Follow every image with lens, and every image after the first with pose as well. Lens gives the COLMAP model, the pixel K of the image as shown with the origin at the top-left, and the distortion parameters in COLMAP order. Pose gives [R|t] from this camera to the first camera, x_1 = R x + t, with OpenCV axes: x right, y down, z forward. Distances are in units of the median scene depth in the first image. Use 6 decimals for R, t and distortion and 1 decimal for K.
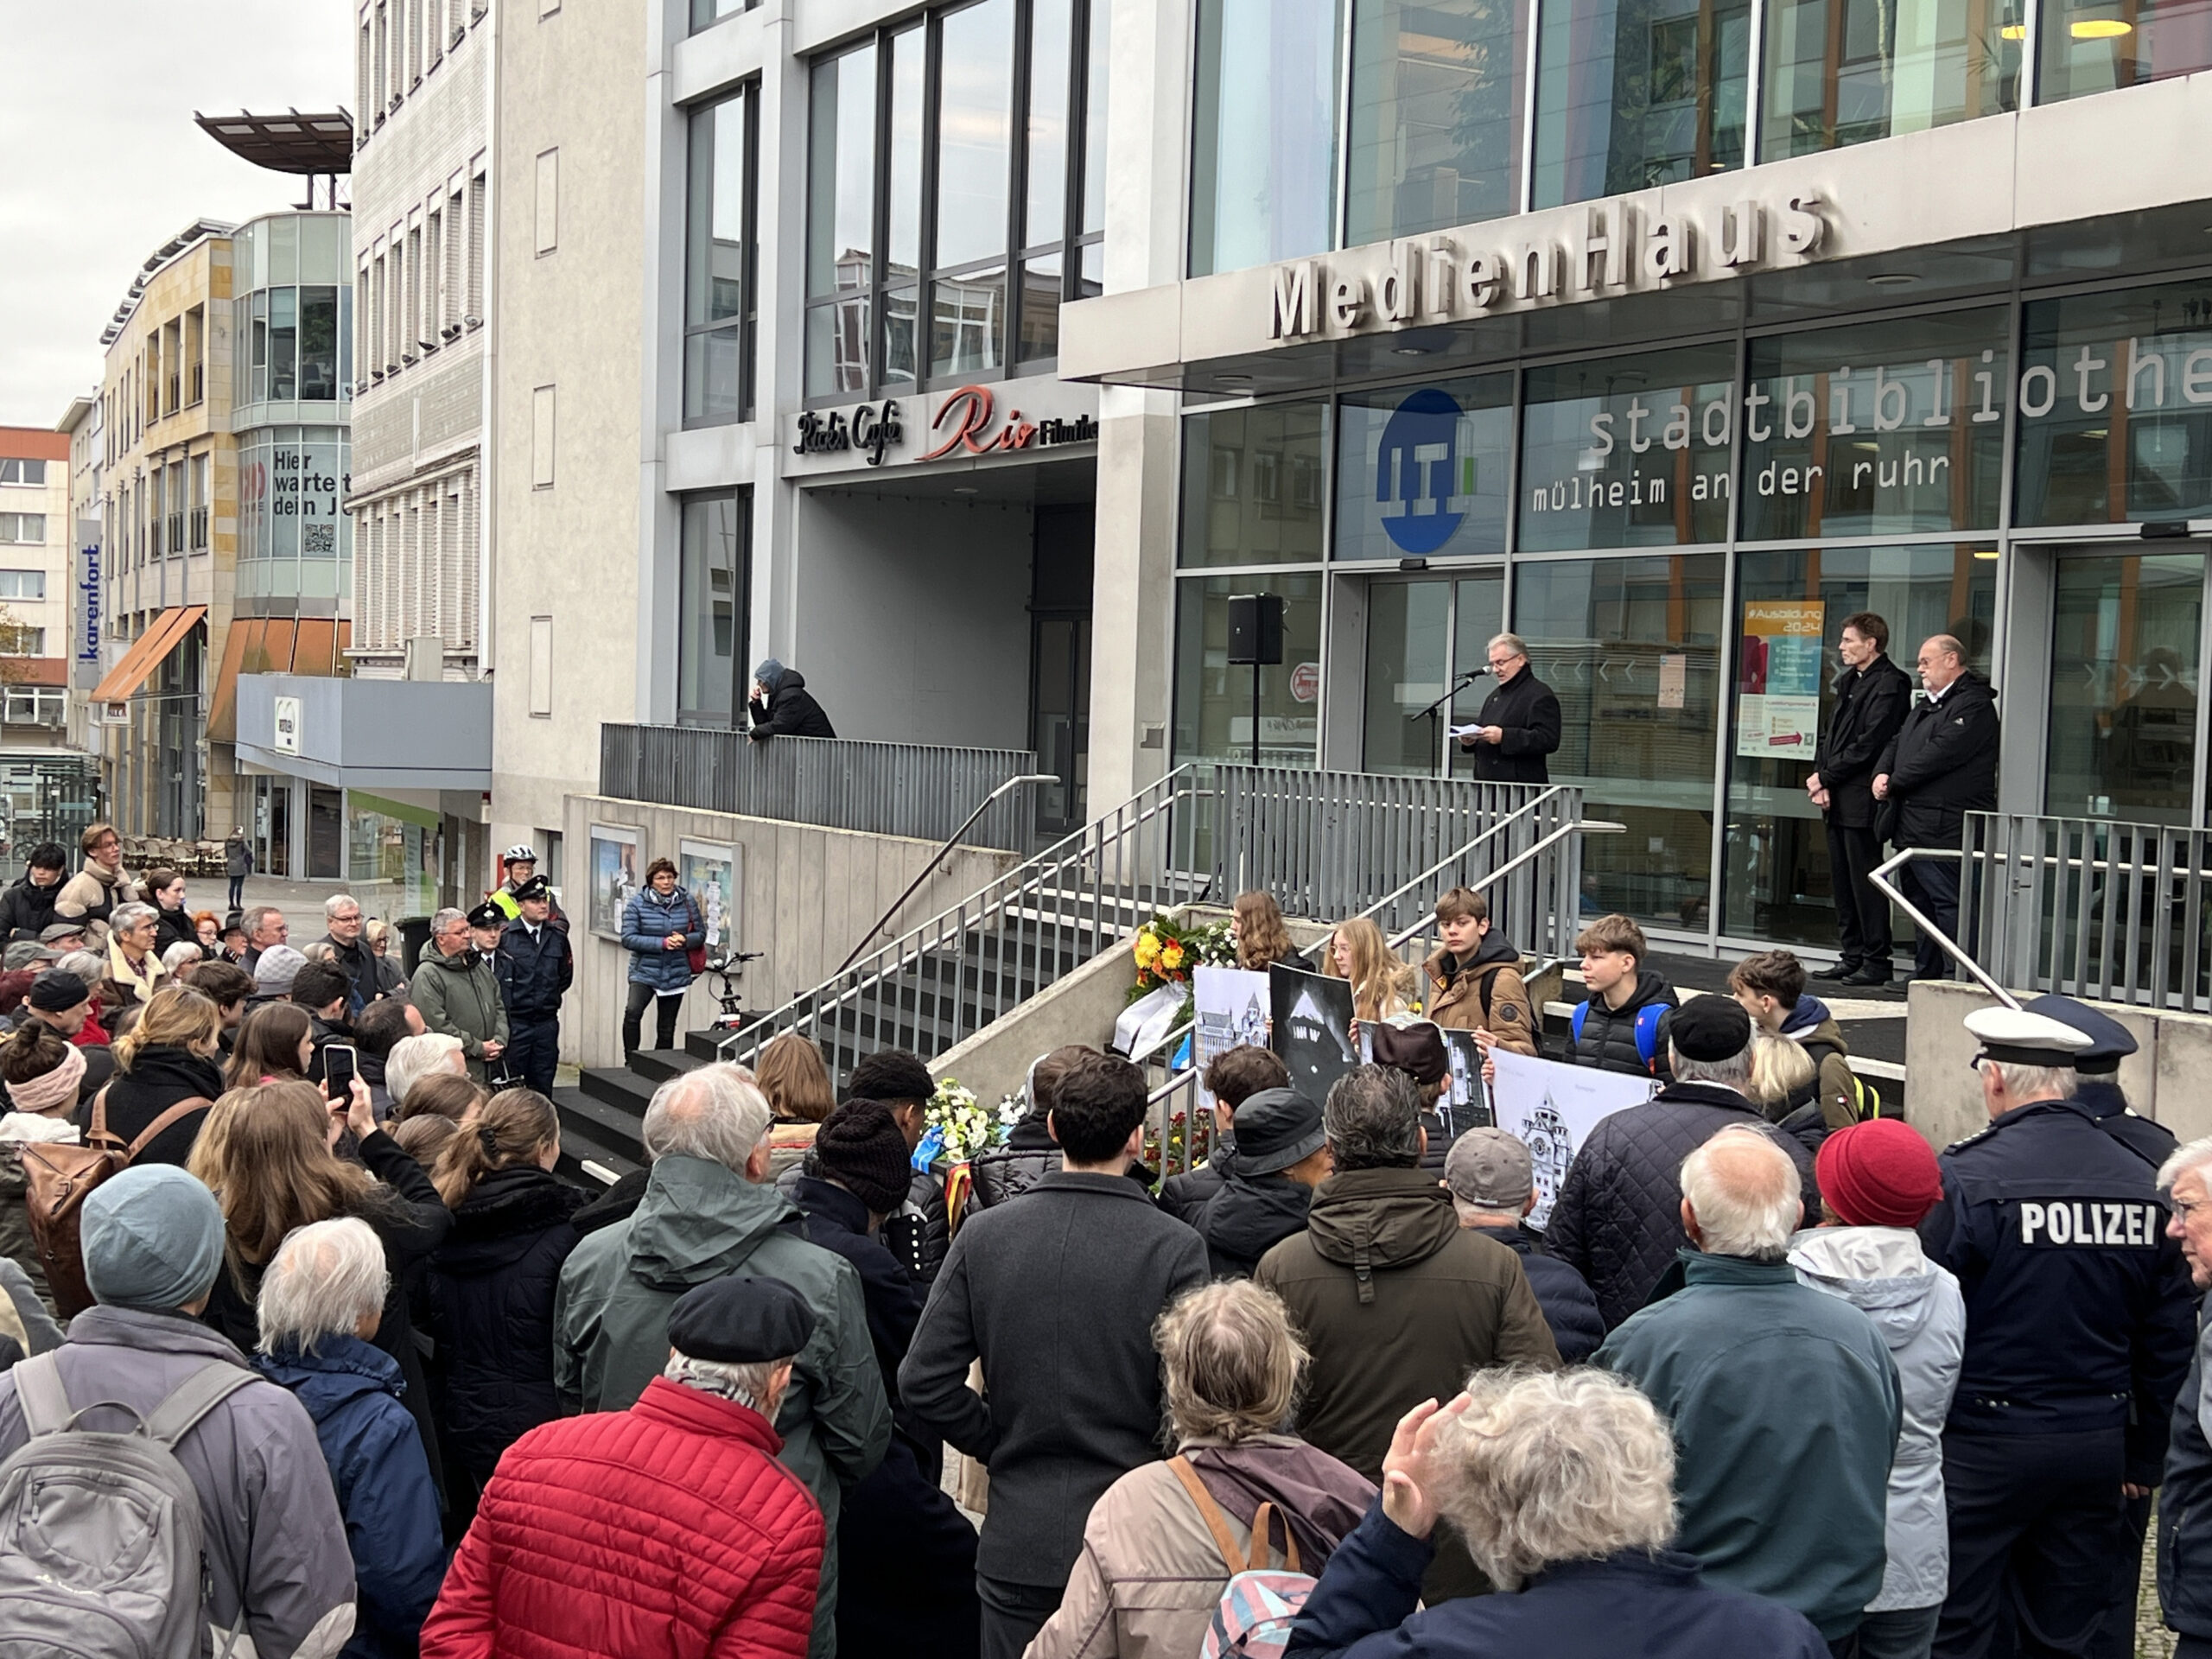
lens RADIAL K [[2962.2, 0, 1038.5], [0, 2962.2, 923.5], [0, 0, 1]] dist [0.067983, 0.000000]
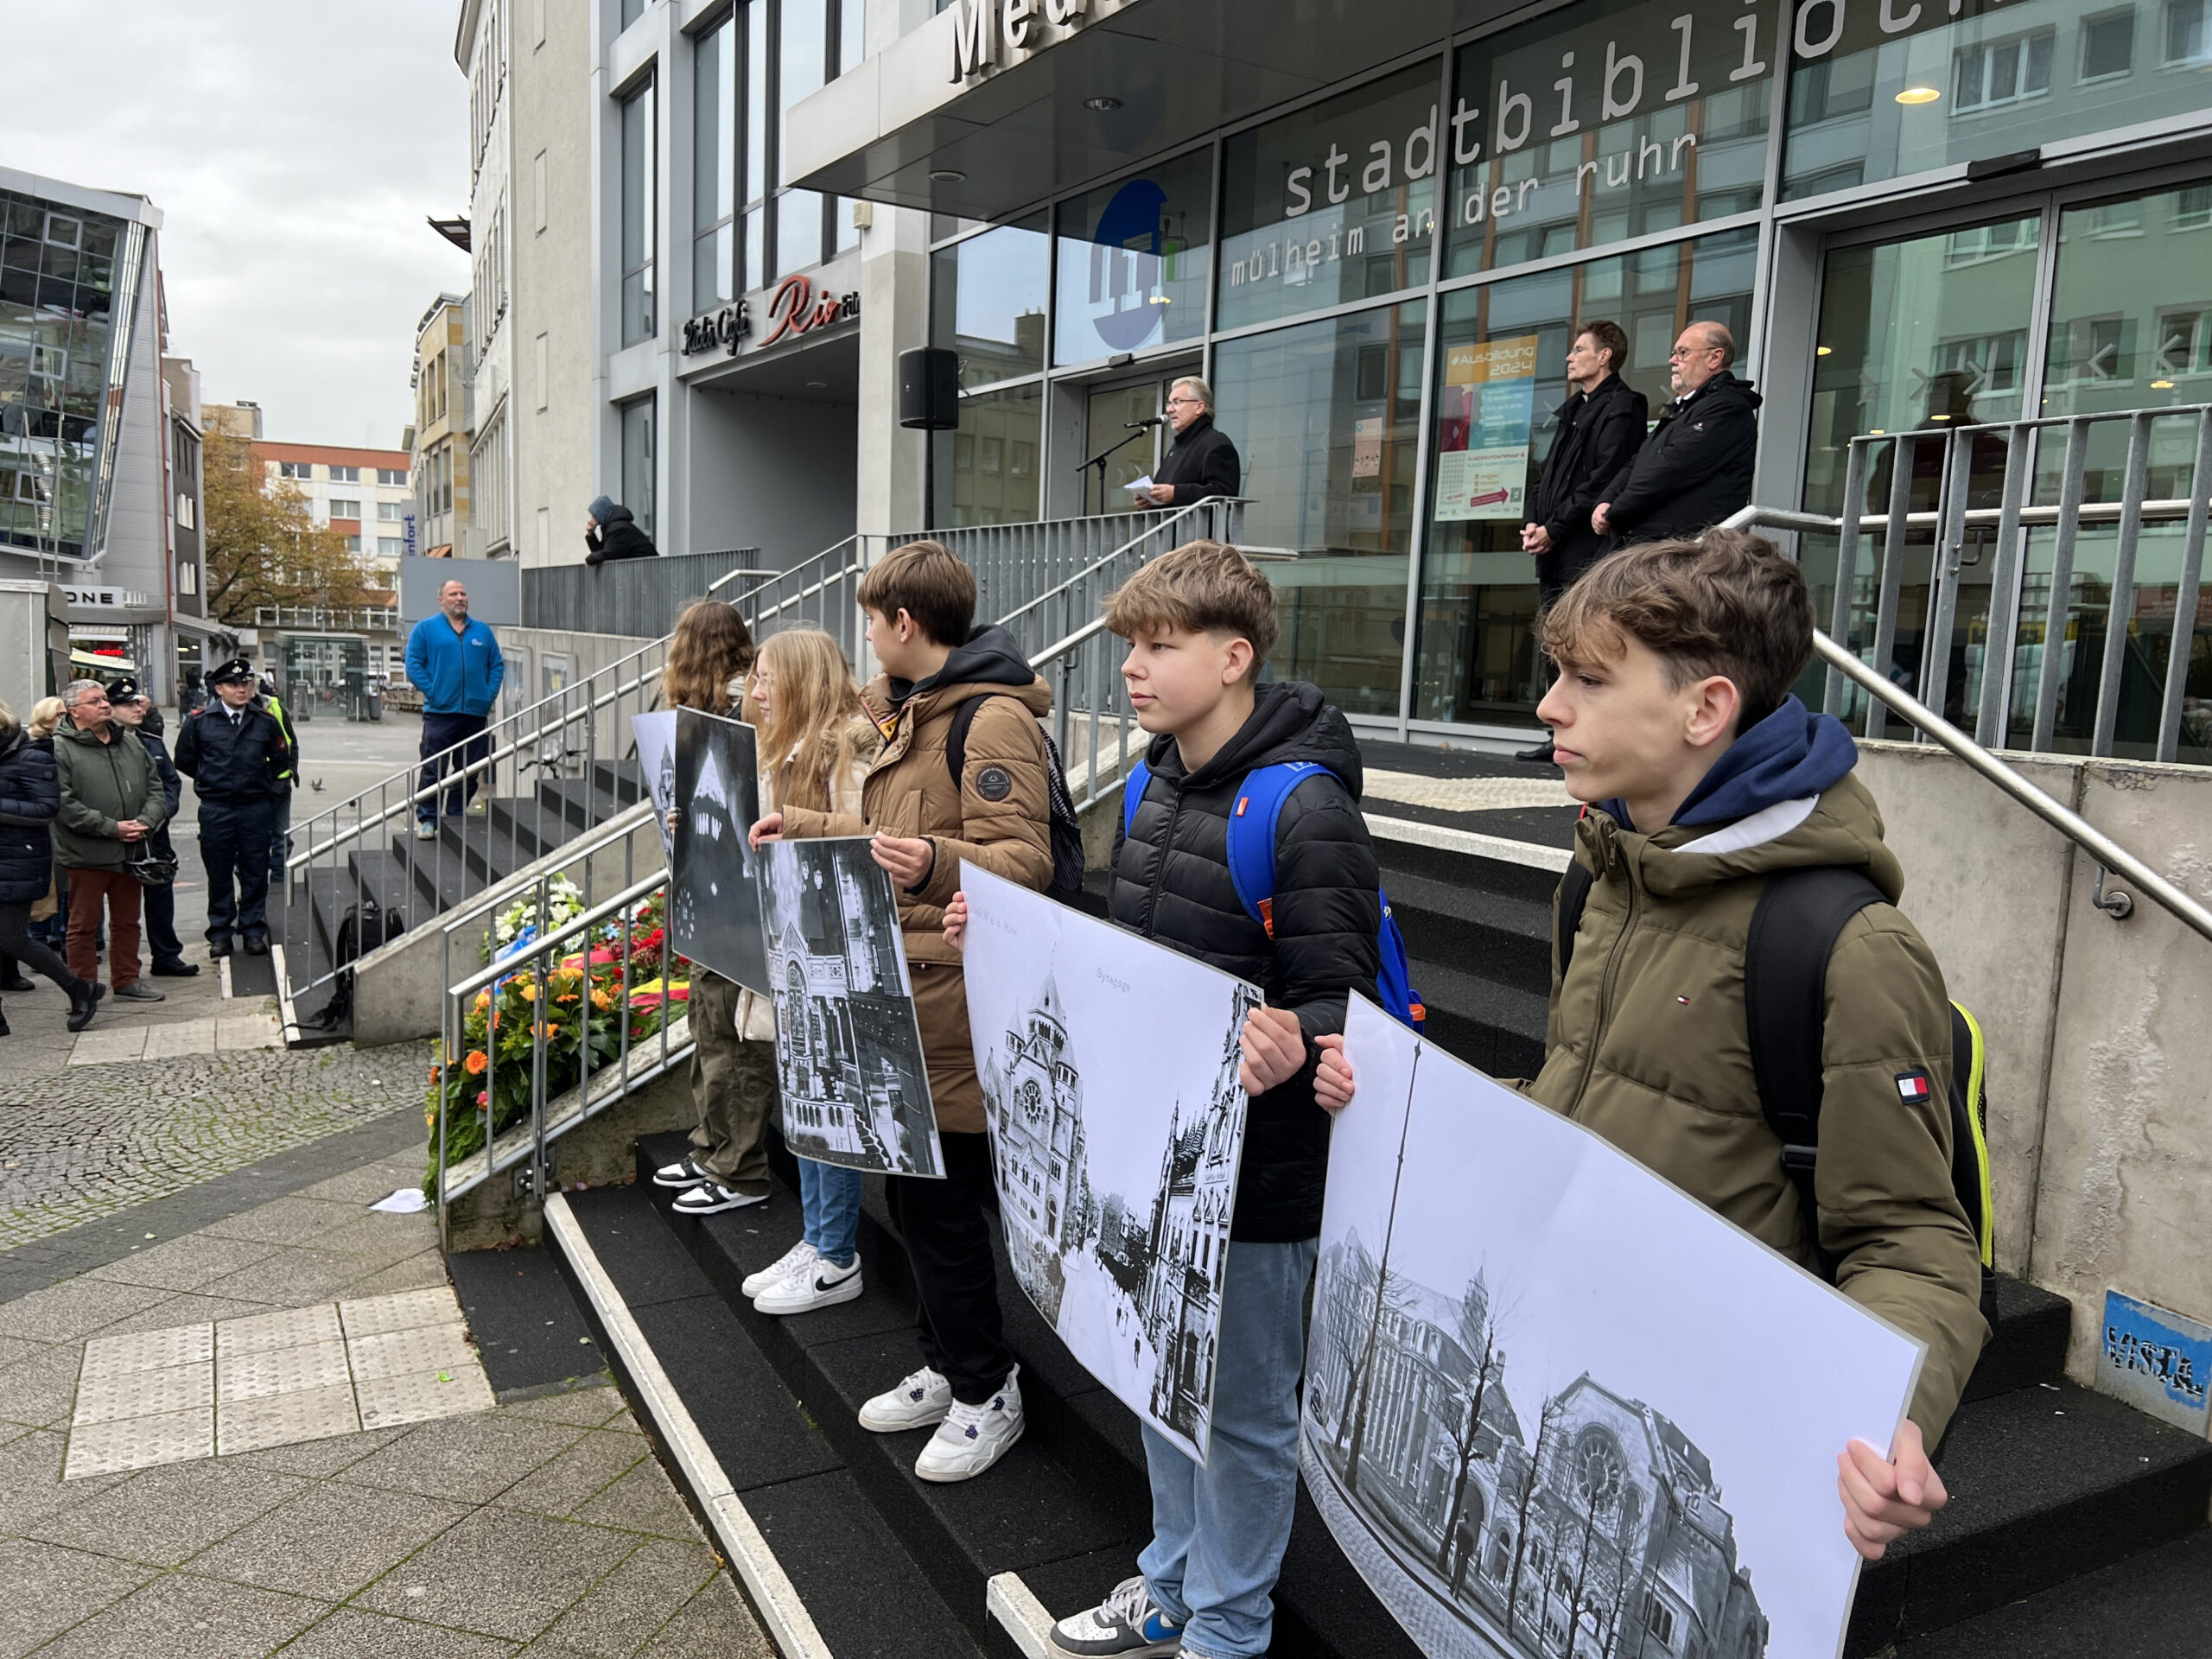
lens RADIAL K [[1679.8, 0, 1093.4], [0, 1679.8, 874.2], [0, 0, 1]] dist [0.047925, -0.046052]
pose [[0.998884, 0.000114, 0.047223, 0.082311], [-0.003471, 0.997469, 0.071012, 0.013021], [-0.047096, -0.071097, 0.996357, 0.376262]]
